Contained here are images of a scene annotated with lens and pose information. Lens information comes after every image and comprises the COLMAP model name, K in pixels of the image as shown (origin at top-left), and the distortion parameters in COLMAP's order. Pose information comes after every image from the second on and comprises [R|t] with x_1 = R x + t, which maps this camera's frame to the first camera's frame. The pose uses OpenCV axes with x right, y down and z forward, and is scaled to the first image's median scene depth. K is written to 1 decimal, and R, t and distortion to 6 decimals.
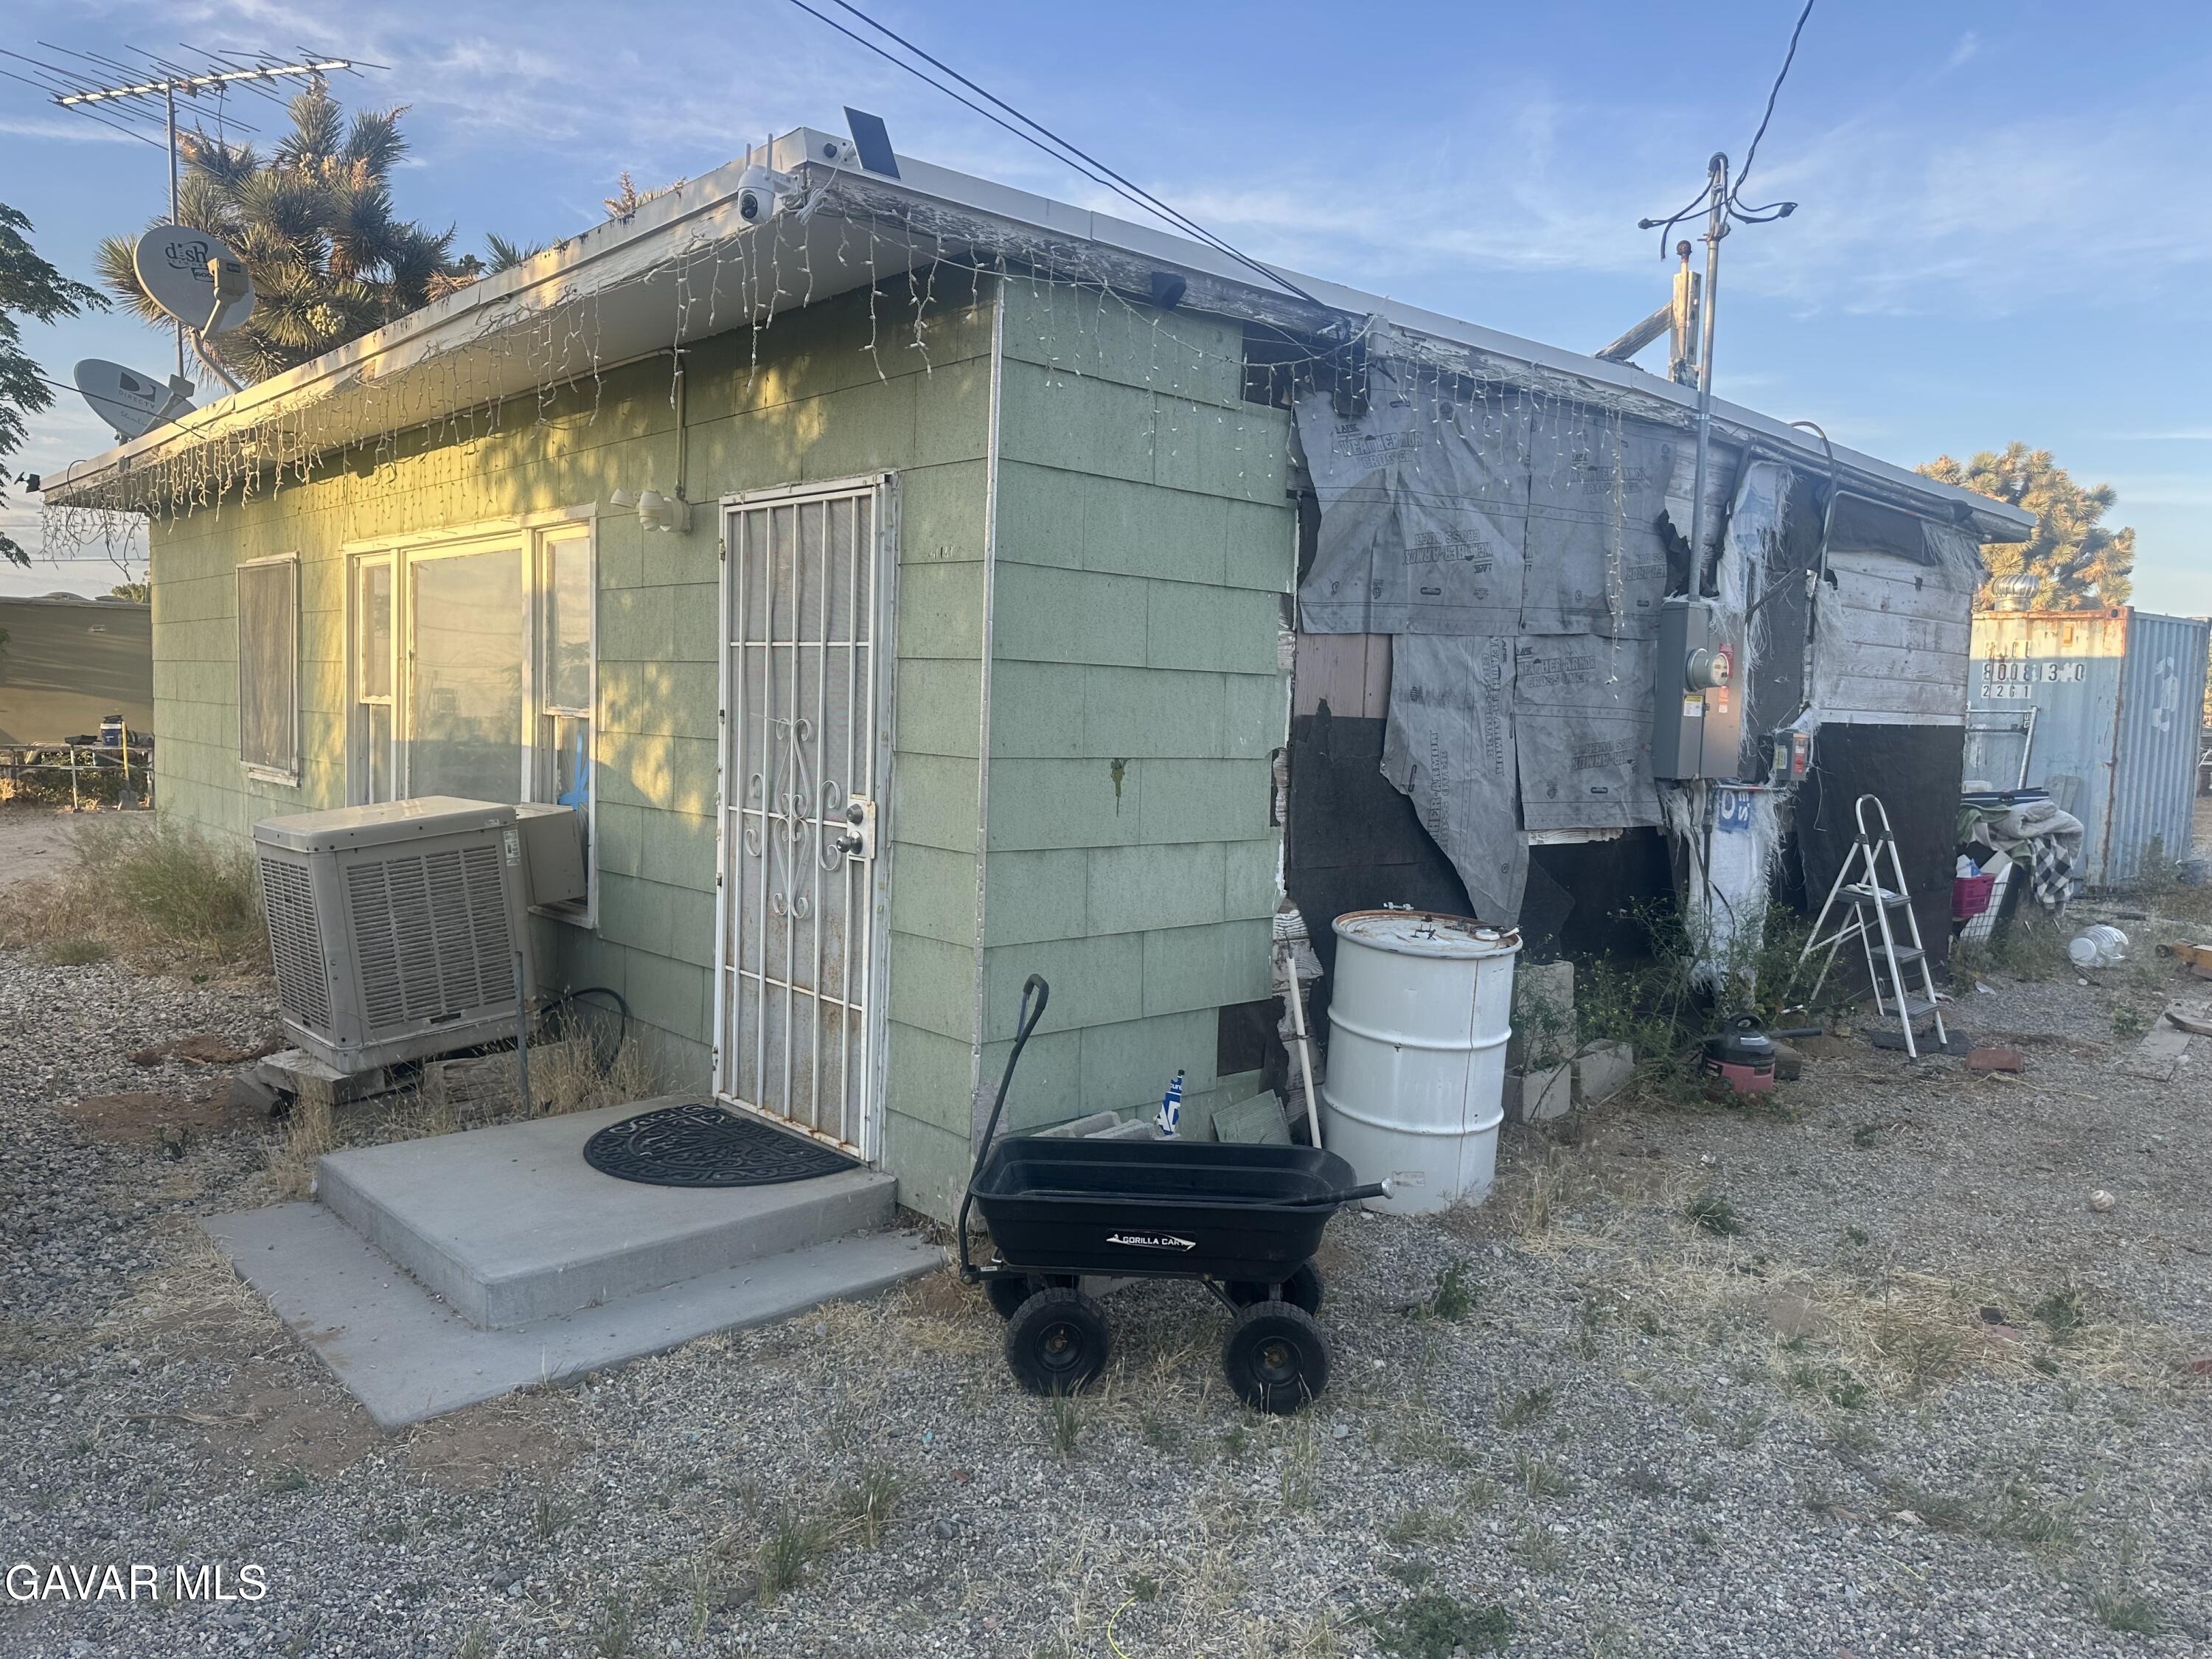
lens RADIAL K [[1557.9, 0, 1107.3], [0, 1557.9, 836.5], [0, 0, 1]] dist [0.002377, -0.008110]
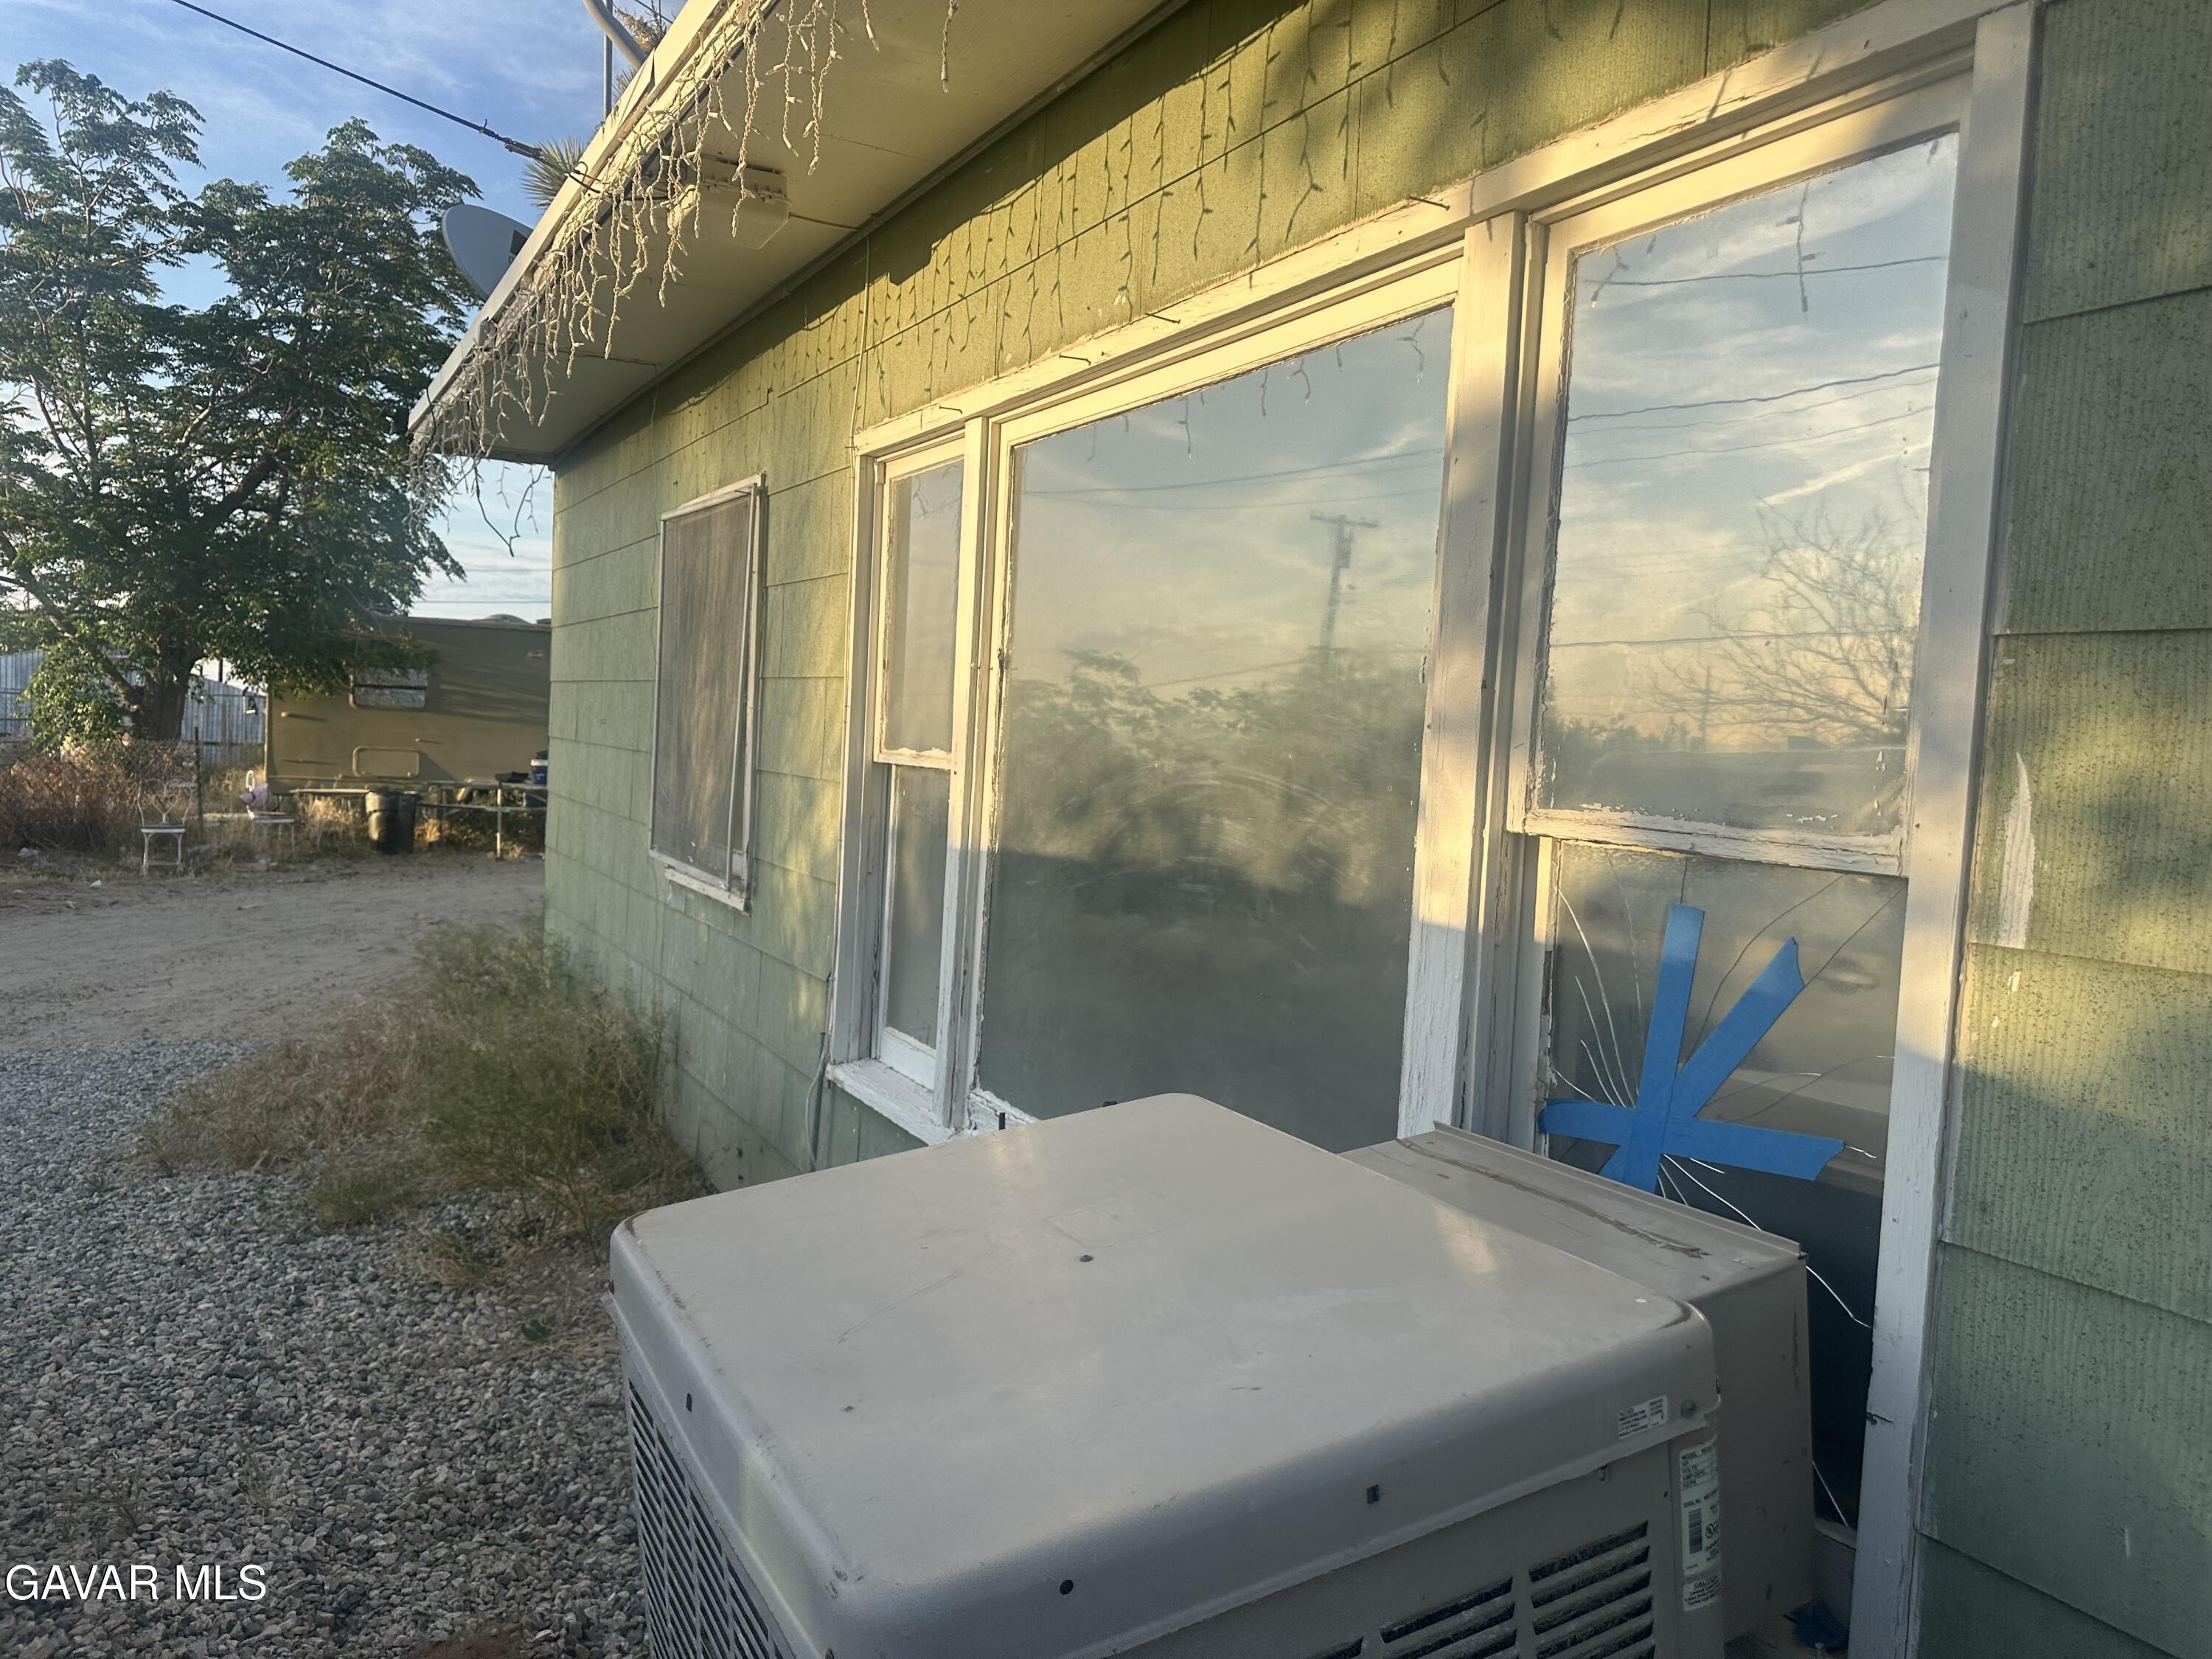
lens RADIAL K [[1565.1, 0, 1107.2], [0, 1565.1, 851.9], [0, 0, 1]] dist [0.094166, -0.083849]
pose [[0.970171, 0.034909, -0.239893, -0.361580], [-0.039615, 0.999105, -0.014819, -0.065597], [0.239161, 0.023880, 0.970686, 0.674644]]
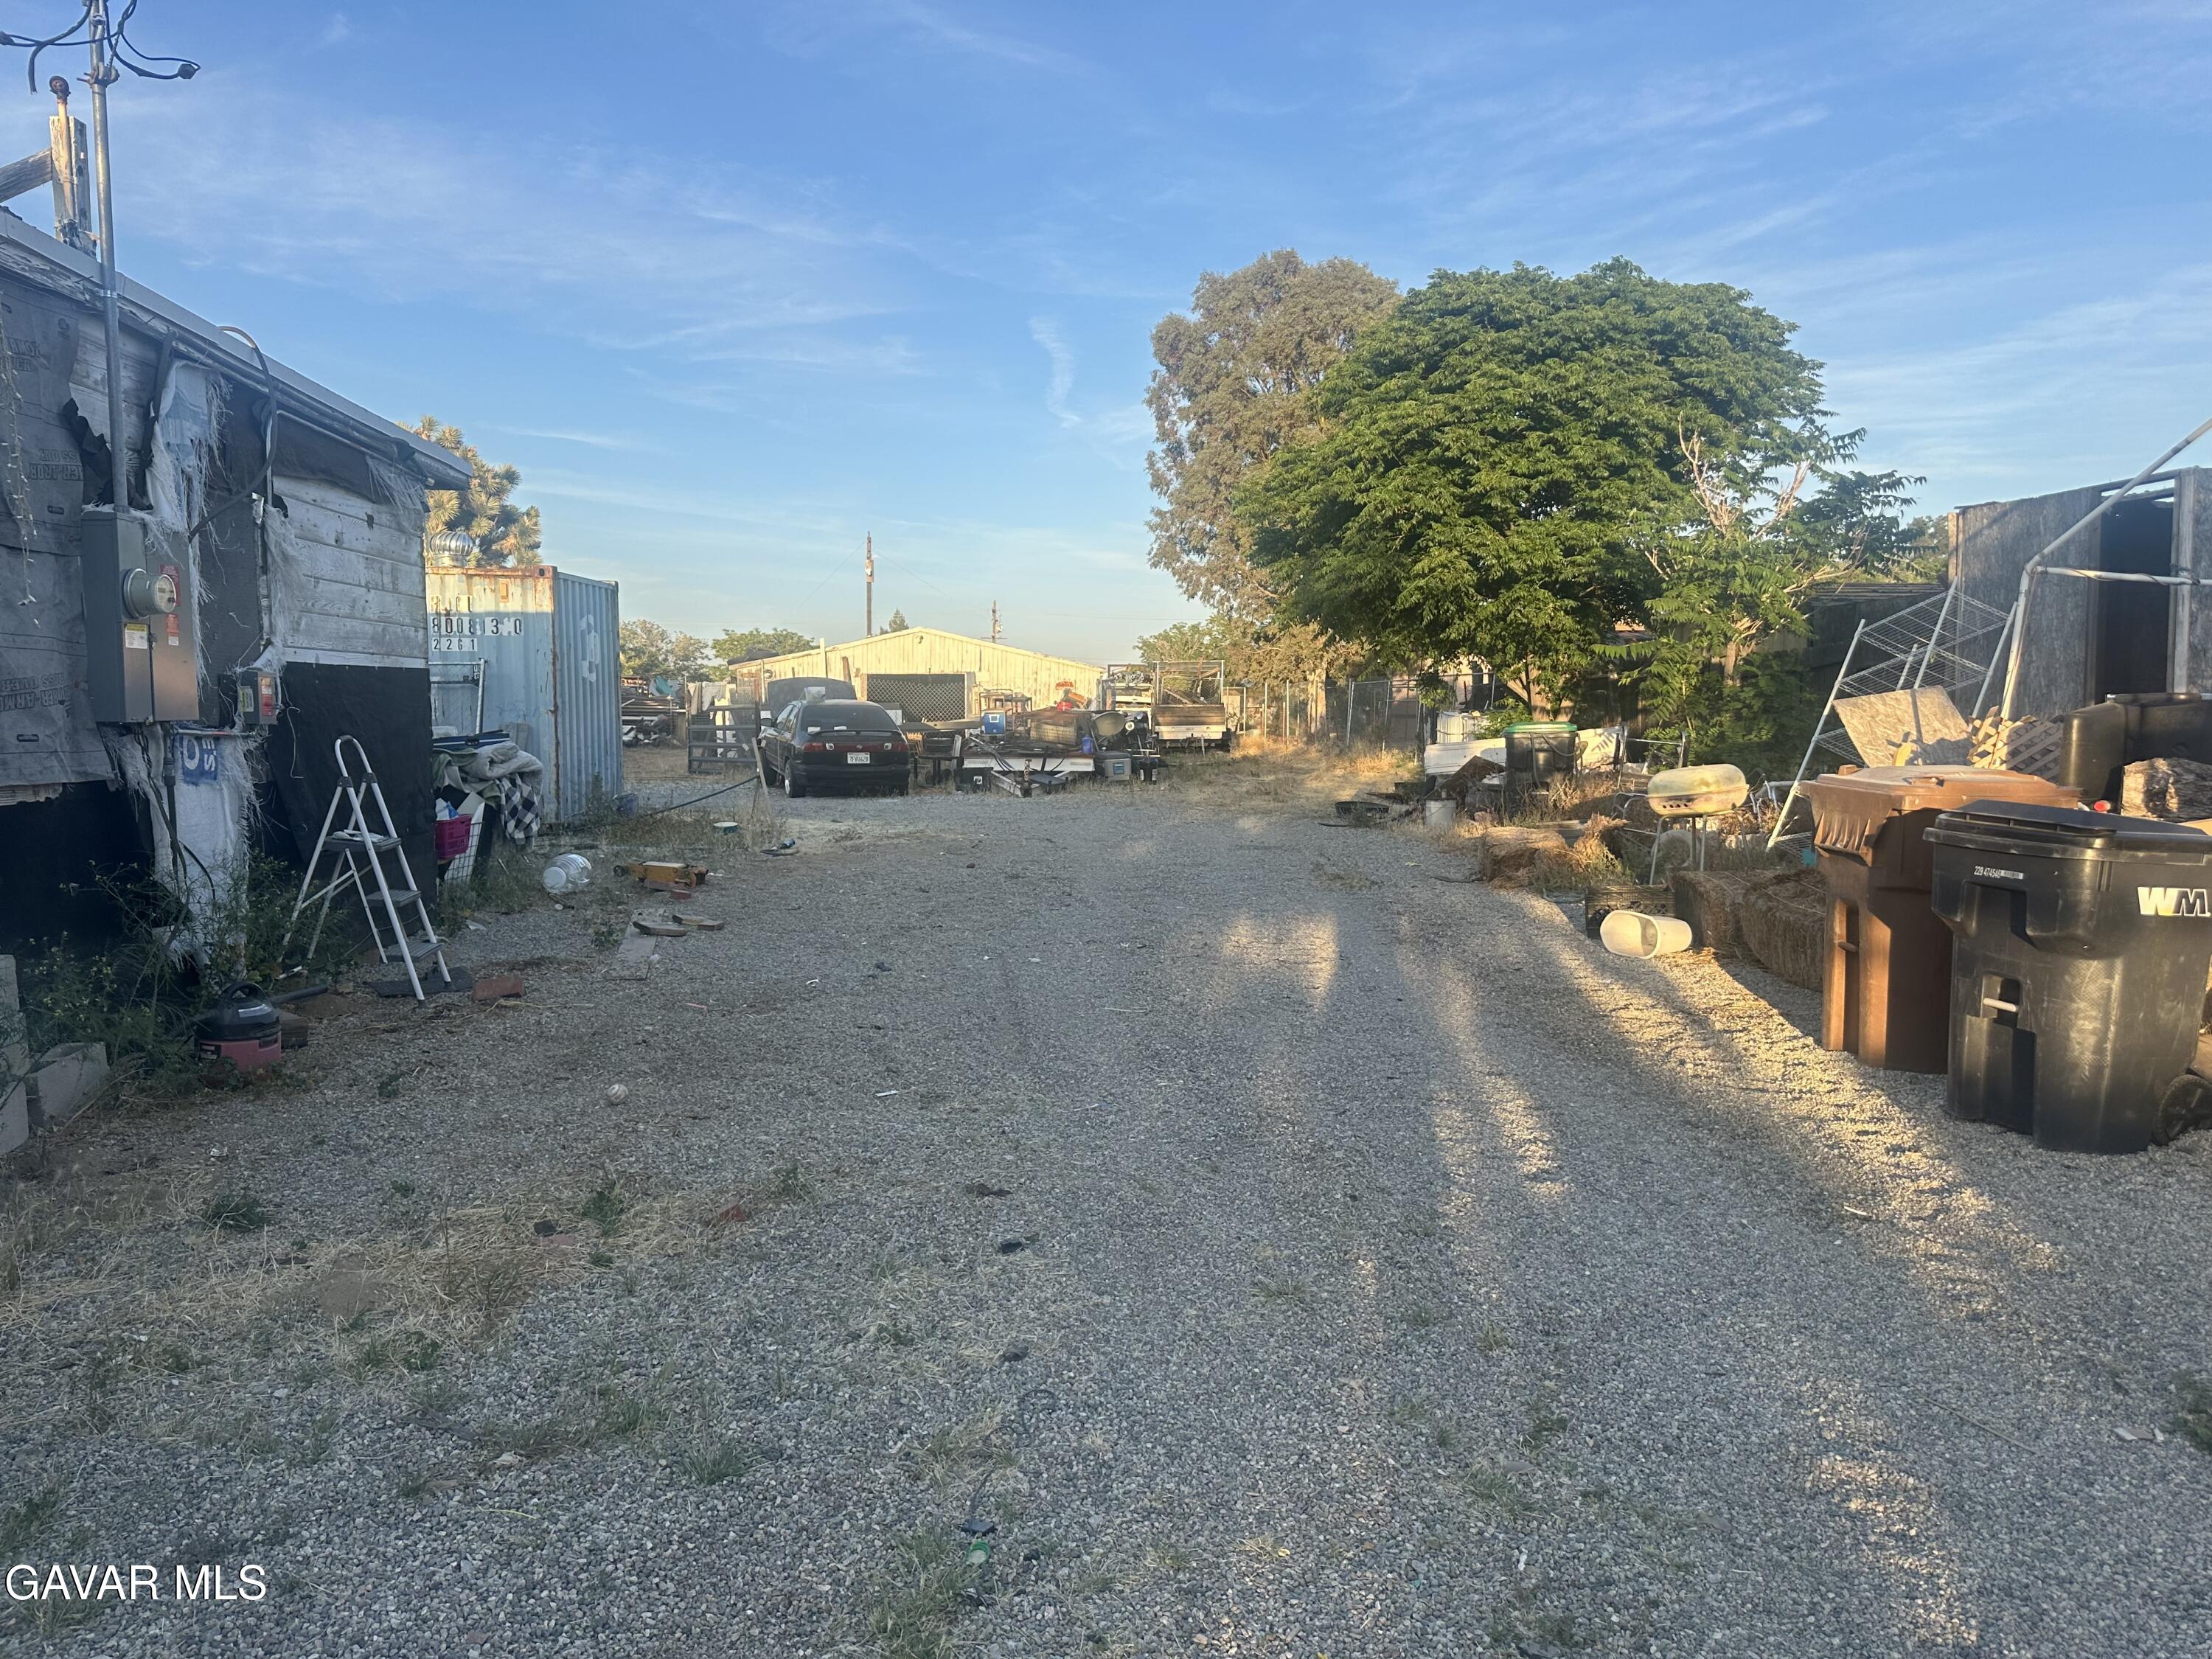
lens RADIAL K [[1557.9, 0, 1107.3], [0, 1557.9, 836.5], [0, 0, 1]] dist [0.002377, -0.008110]
pose [[0.603435, -0.096550, 0.791546, 0.014389], [0.081352, 0.994918, 0.059338, 0.021331], [-0.793252, 0.028588, 0.608222, 0.075924]]
